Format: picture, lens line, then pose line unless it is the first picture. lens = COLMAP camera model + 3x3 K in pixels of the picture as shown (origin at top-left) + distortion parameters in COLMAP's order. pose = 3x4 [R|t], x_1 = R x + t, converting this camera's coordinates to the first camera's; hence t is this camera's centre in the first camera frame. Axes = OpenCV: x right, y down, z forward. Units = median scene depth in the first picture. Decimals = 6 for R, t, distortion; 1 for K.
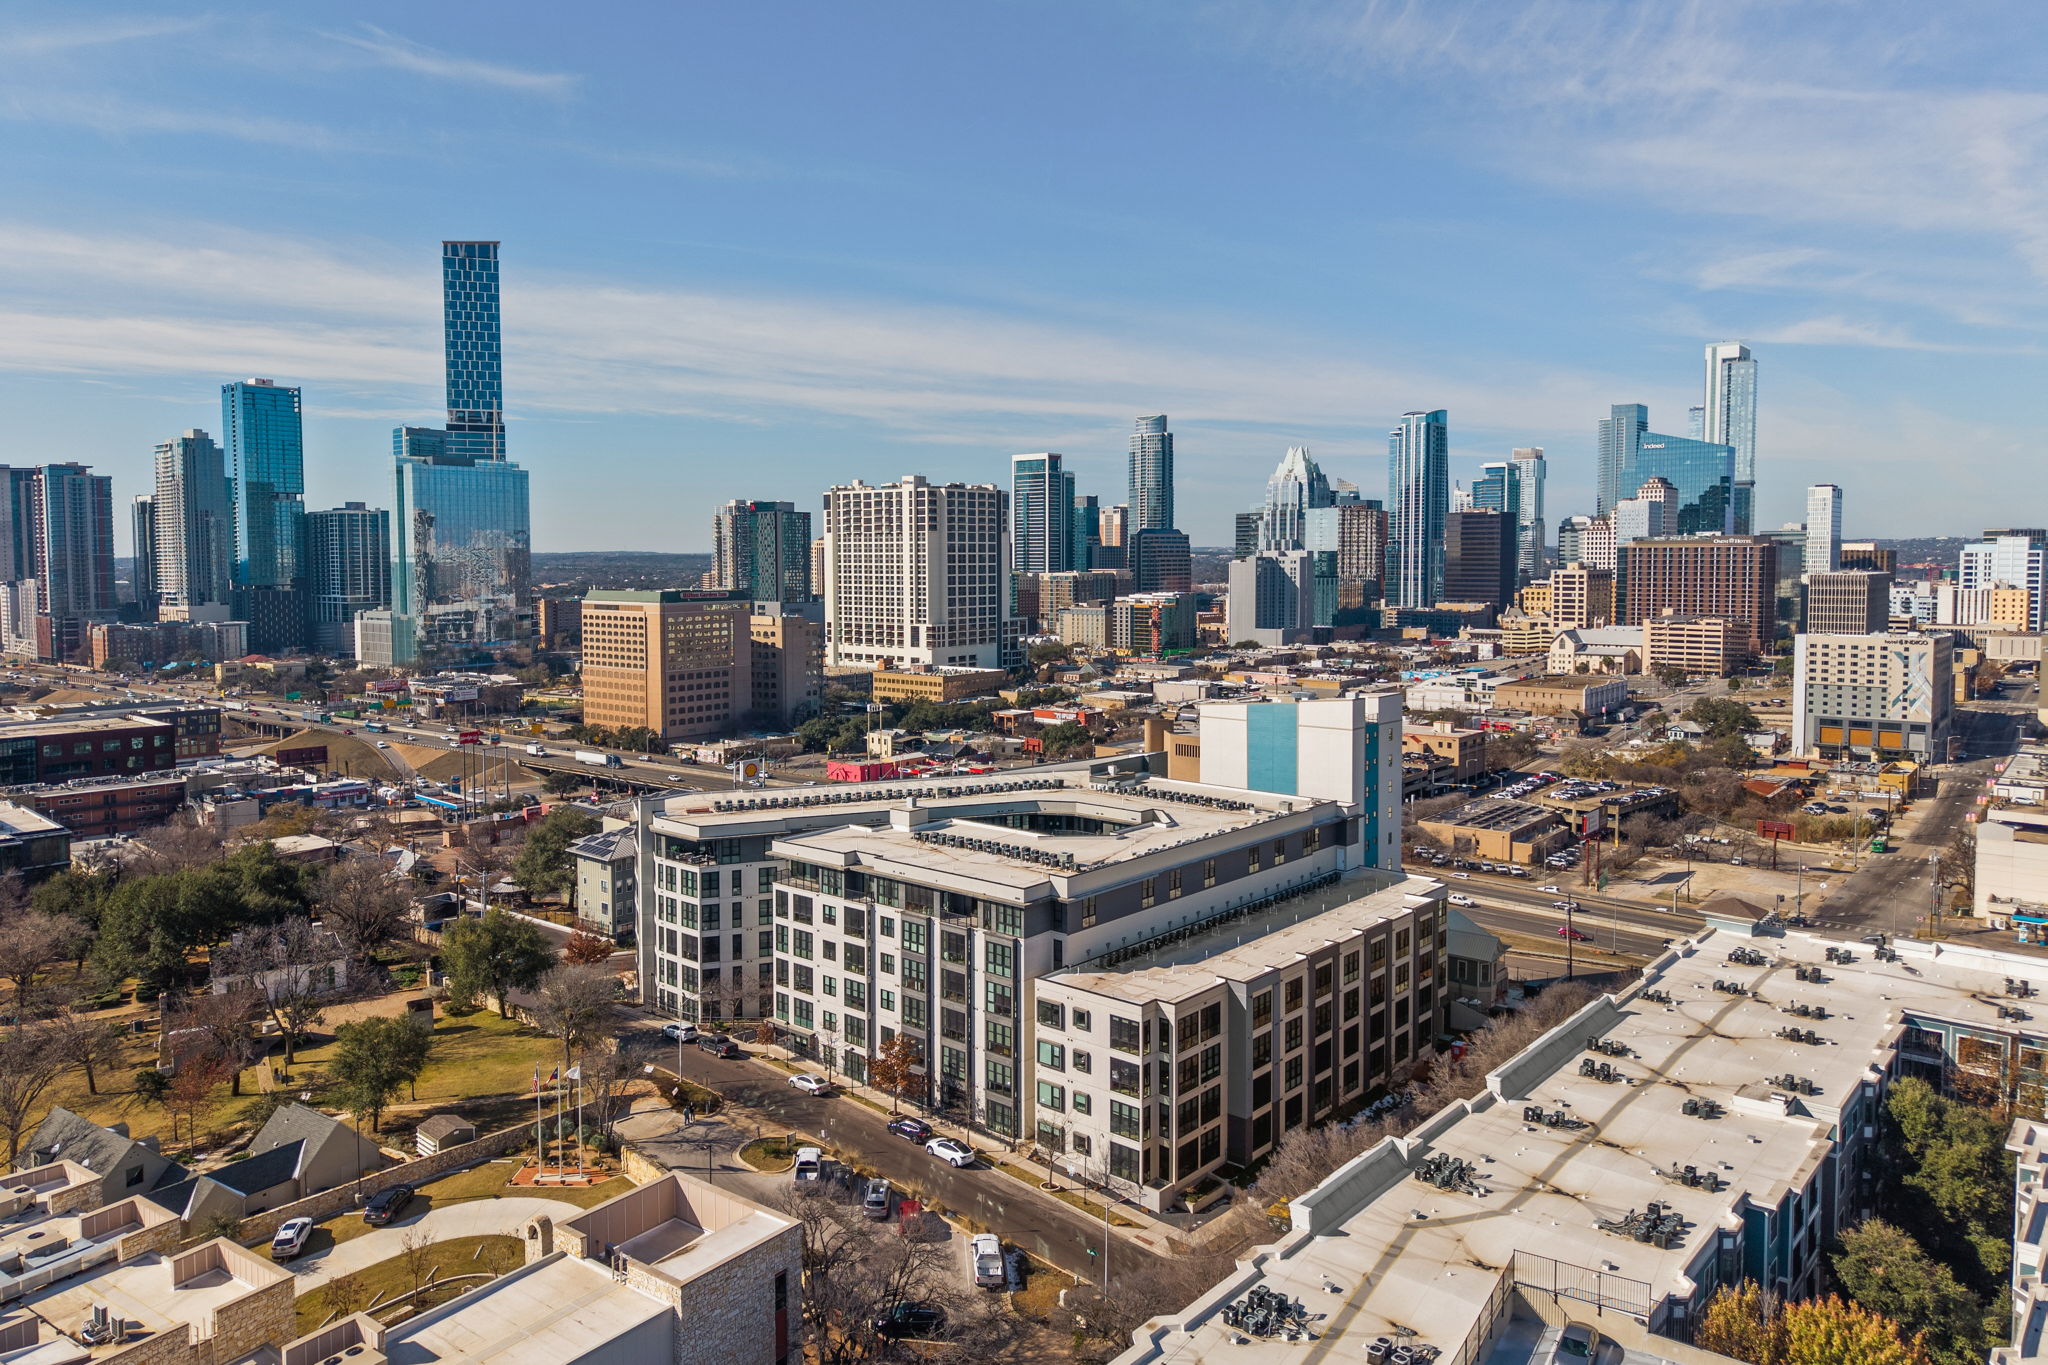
lens RADIAL K [[1348.9, 0, 977.6], [0, 1348.9, 631.1], [0, 0, 1]] dist [-0.001187, 0.000002]
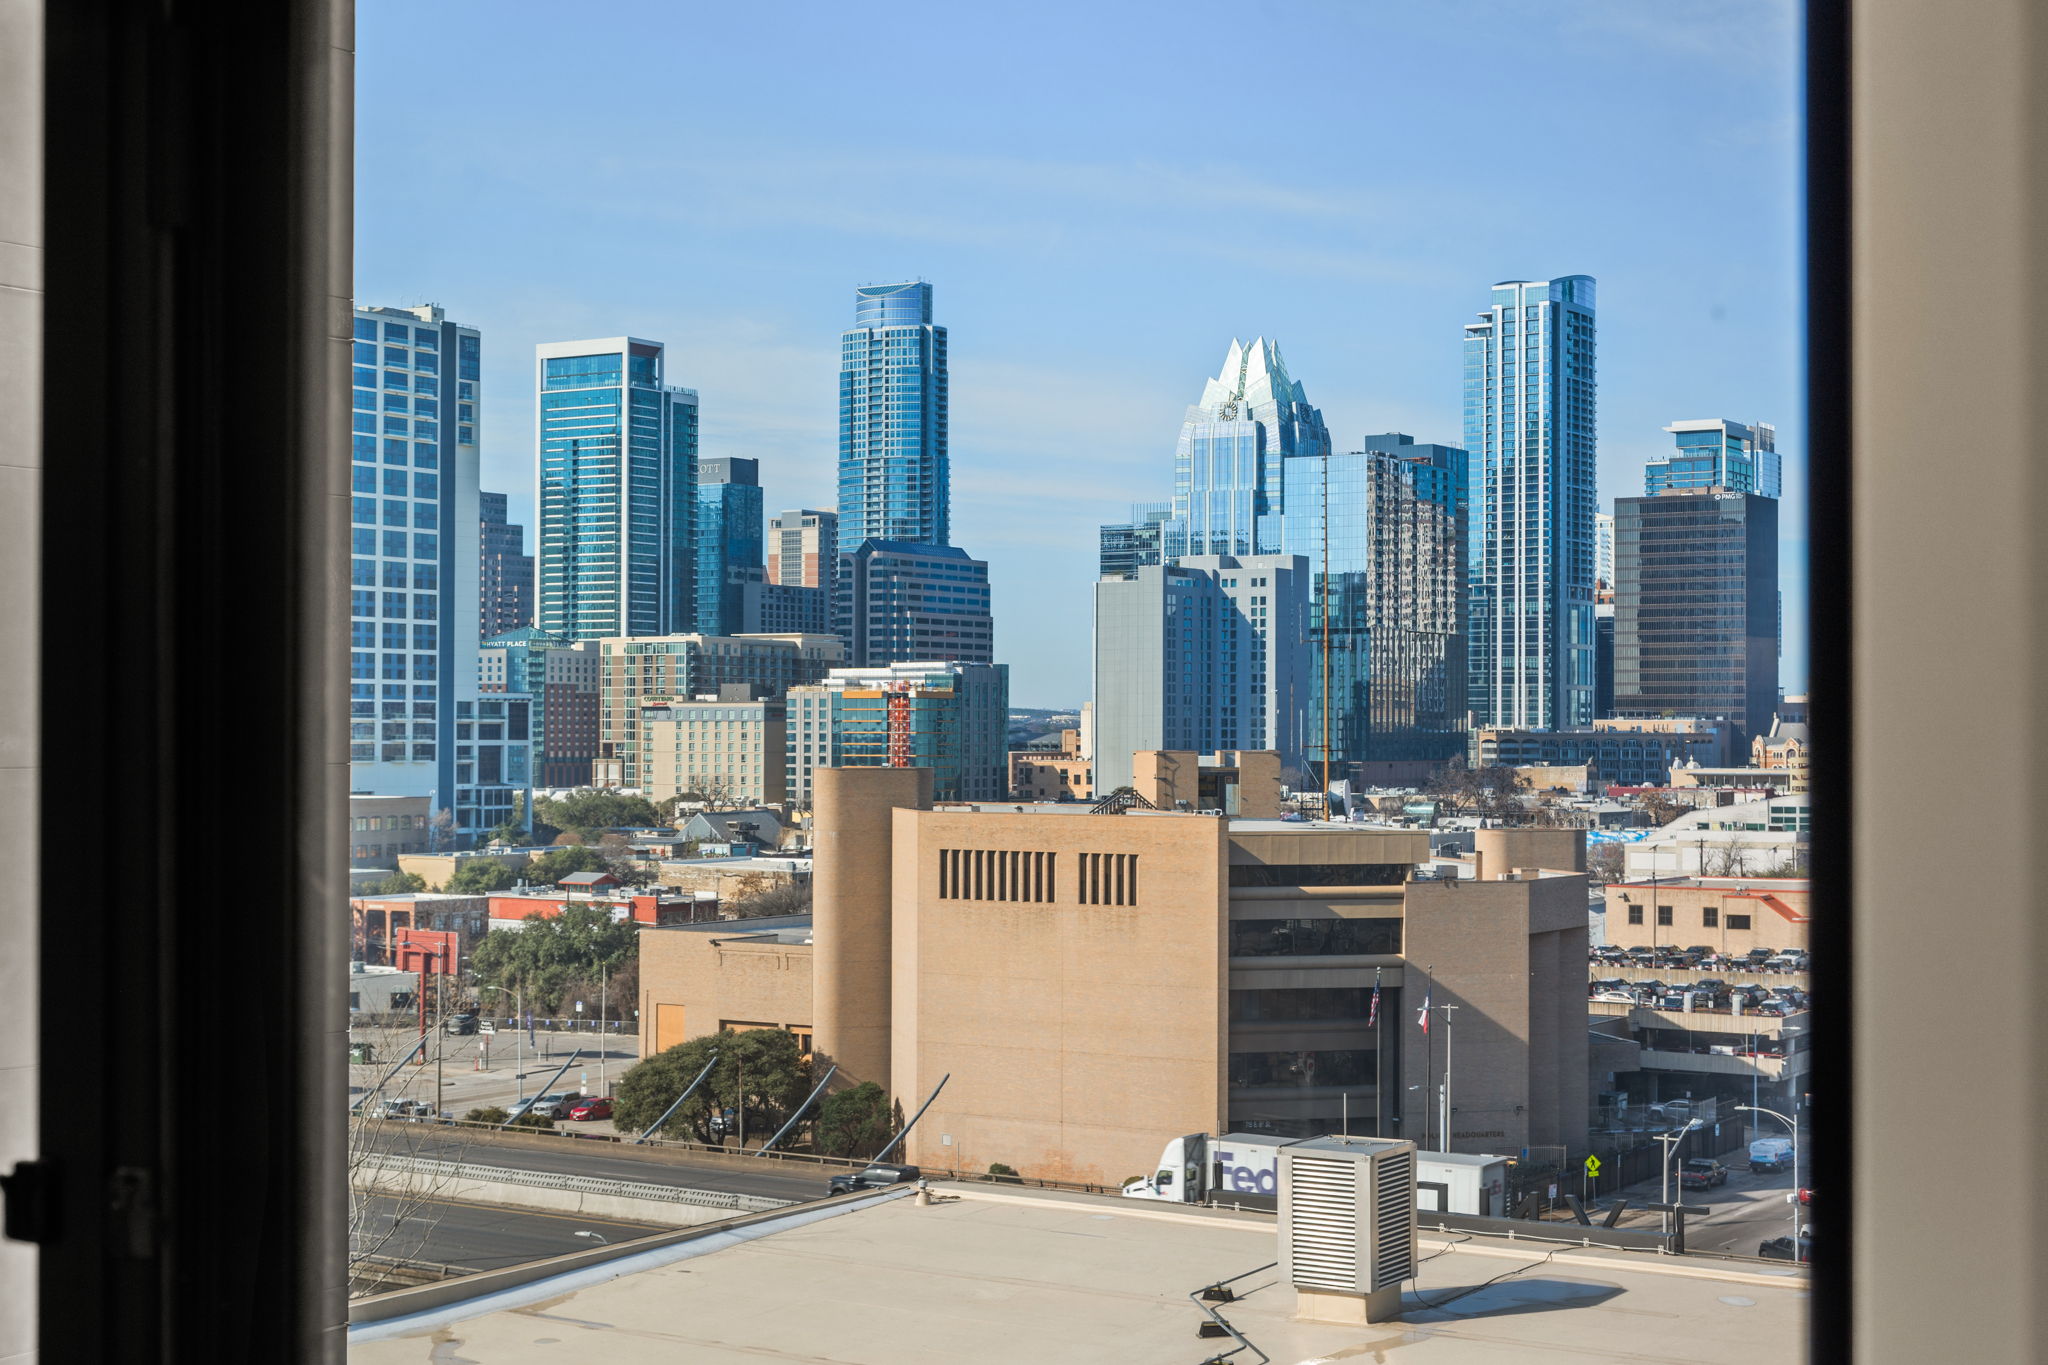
lens RADIAL K [[2936.8, 0, 1024.0], [0, 2936.8, 682.5], [0, 0, 1]] dist [-0.000125, 0.023195]
pose [[0.985806, 0.008770, 0.167659, 0.023791], [0.003384, 0.997394, -0.072074, 0.028765], [-0.167854, 0.071618, 0.983207, 0.156756]]
